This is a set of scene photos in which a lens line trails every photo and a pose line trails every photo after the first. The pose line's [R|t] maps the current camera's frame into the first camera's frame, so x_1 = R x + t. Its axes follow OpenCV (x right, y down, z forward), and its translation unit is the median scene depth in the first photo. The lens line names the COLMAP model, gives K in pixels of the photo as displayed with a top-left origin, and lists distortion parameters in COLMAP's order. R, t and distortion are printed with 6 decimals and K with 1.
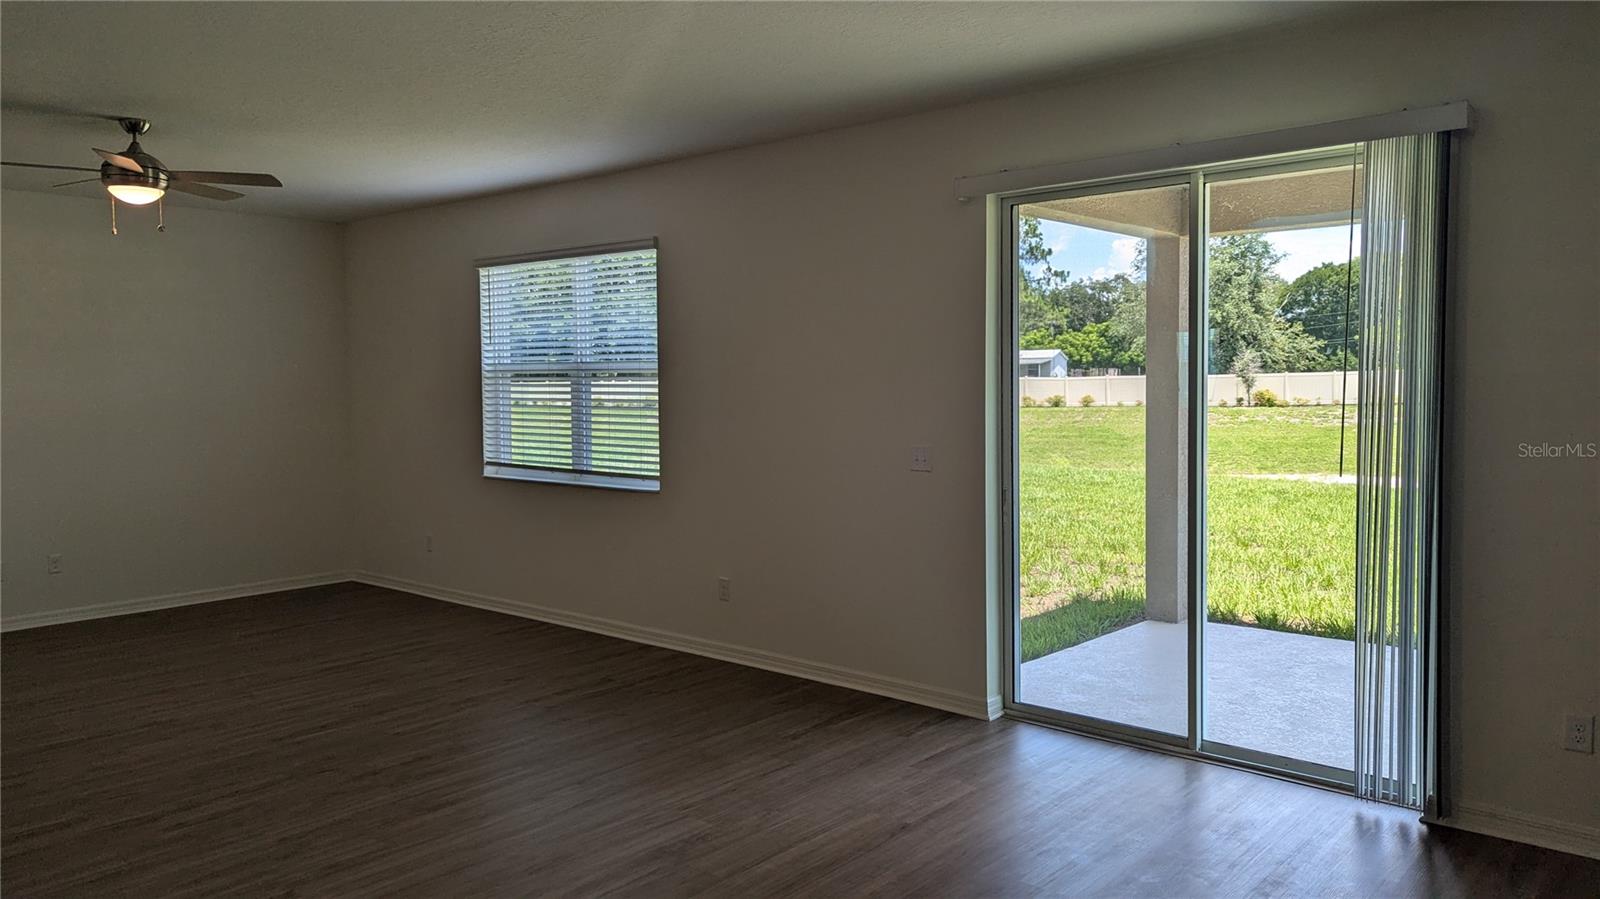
lens RADIAL K [[1135.0, 0, 808.7], [0, 1135.0, 434.4], [0, 0, 1]] dist [0.060187, -0.083200]
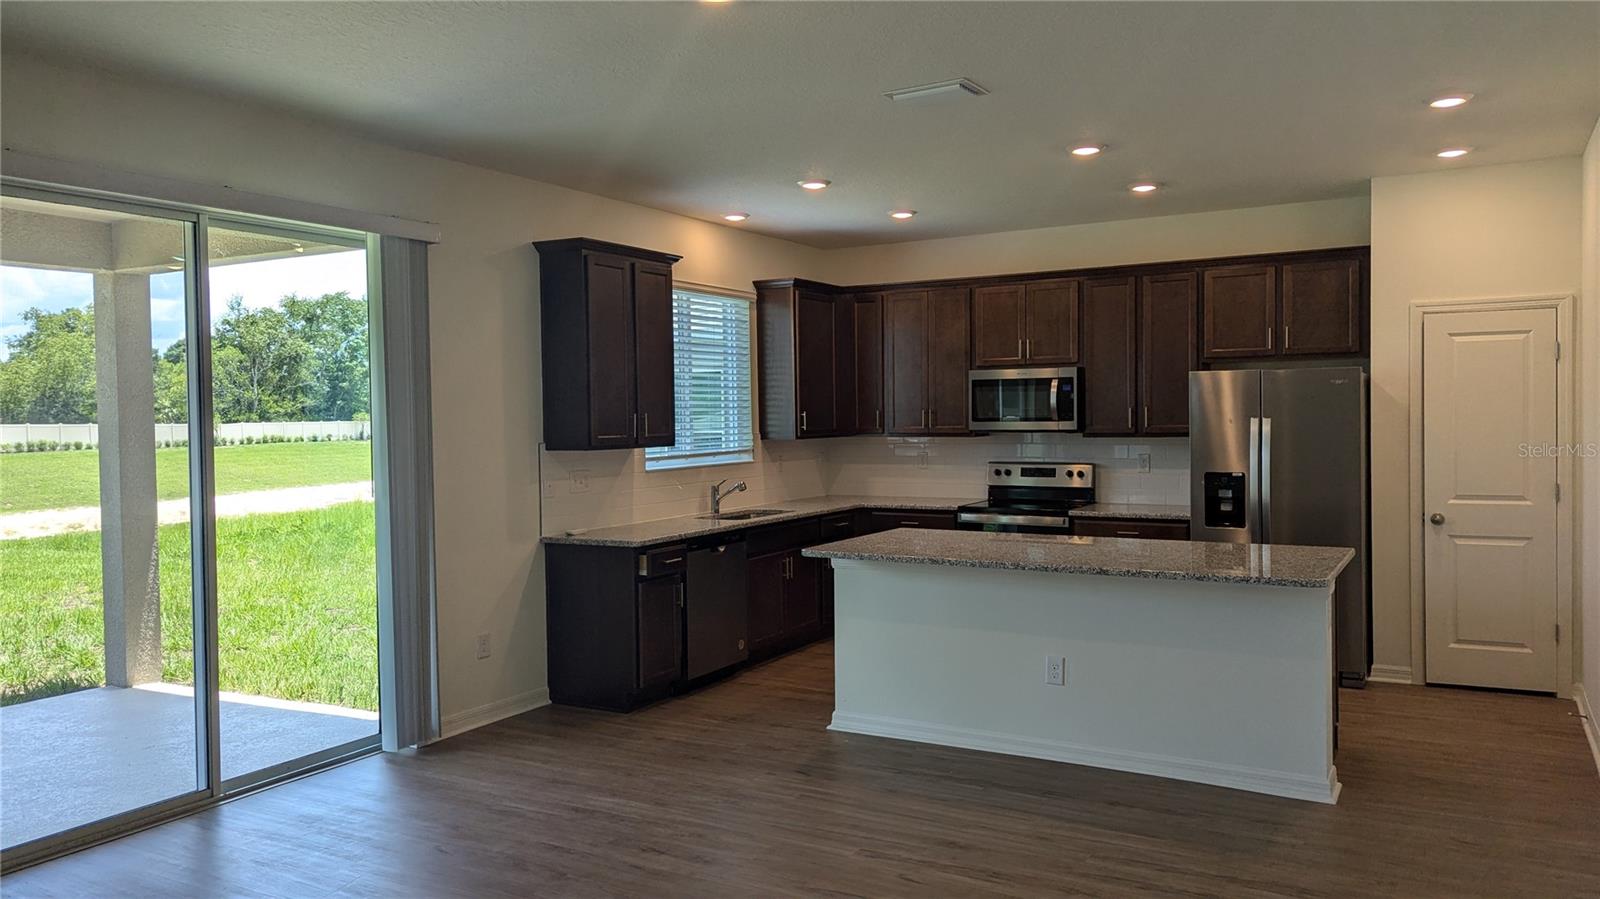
lens RADIAL K [[1135.0, 0, 808.7], [0, 1135.0, 434.4], [0, 0, 1]] dist [0.060187, -0.083200]
pose [[-0.203555, -0.003250, 0.979058, -0.774069], [0.068012, 0.997532, 0.017452, -0.018126], [-0.976698, 0.070140, -0.202831, 0.718954]]
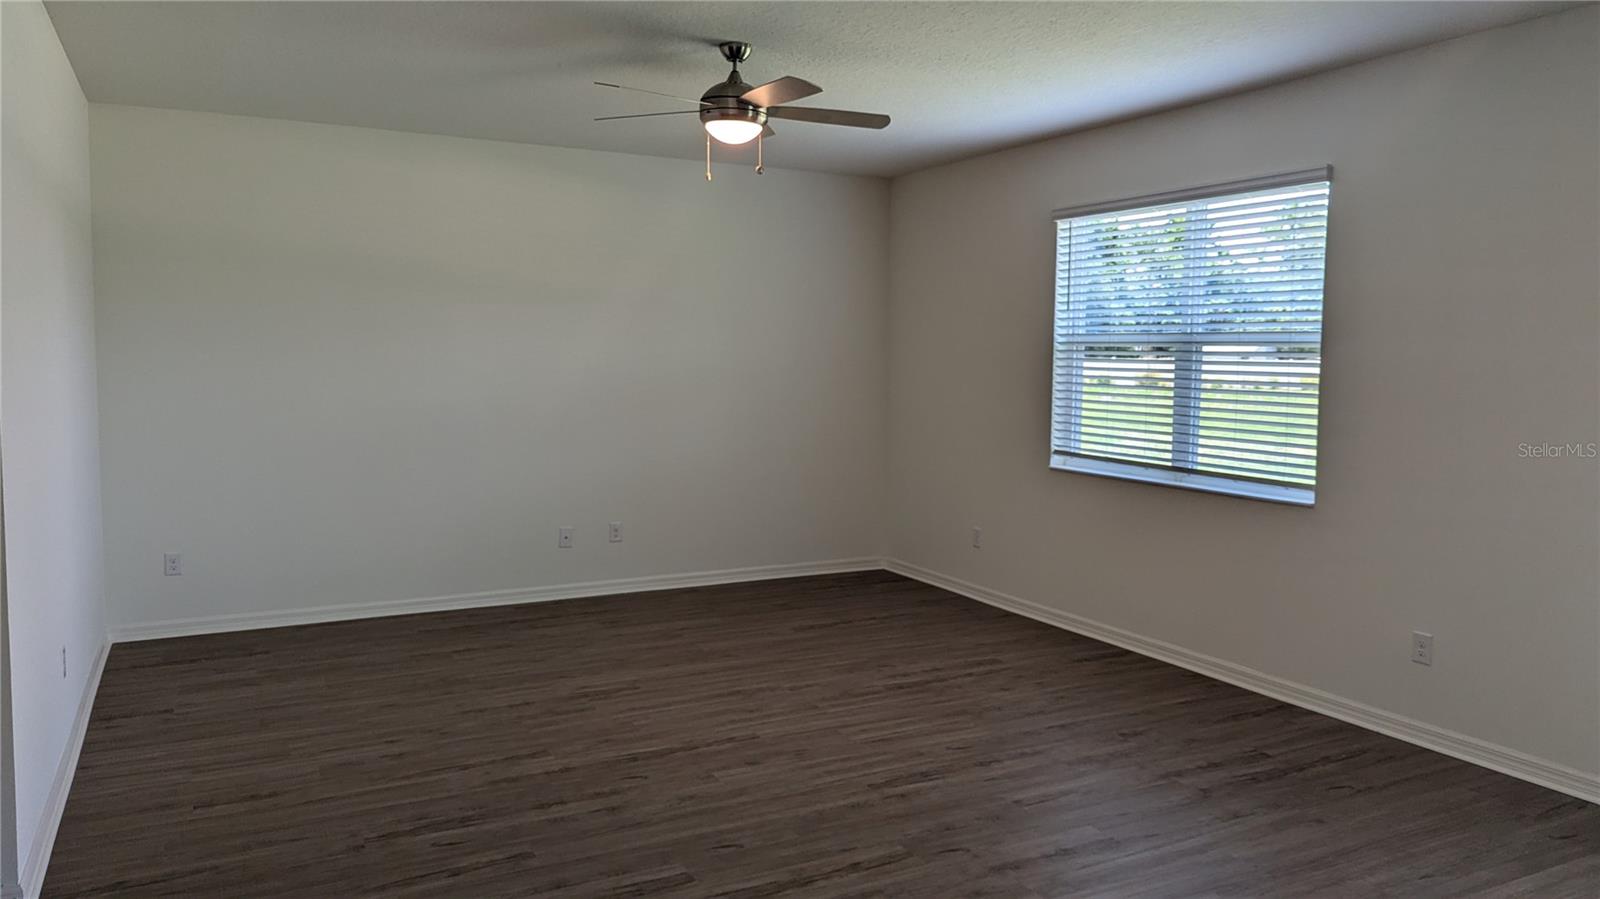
lens RADIAL K [[1135.0, 0, 808.7], [0, 1135.0, 434.4], [0, 0, 1]] dist [0.060187, -0.083200]
pose [[0.932118, 0.047587, -0.359014, -0.162294], [-0.040840, 0.998818, 0.026360, -0.002778], [0.359844, -0.009909, 0.932960, 0.160010]]
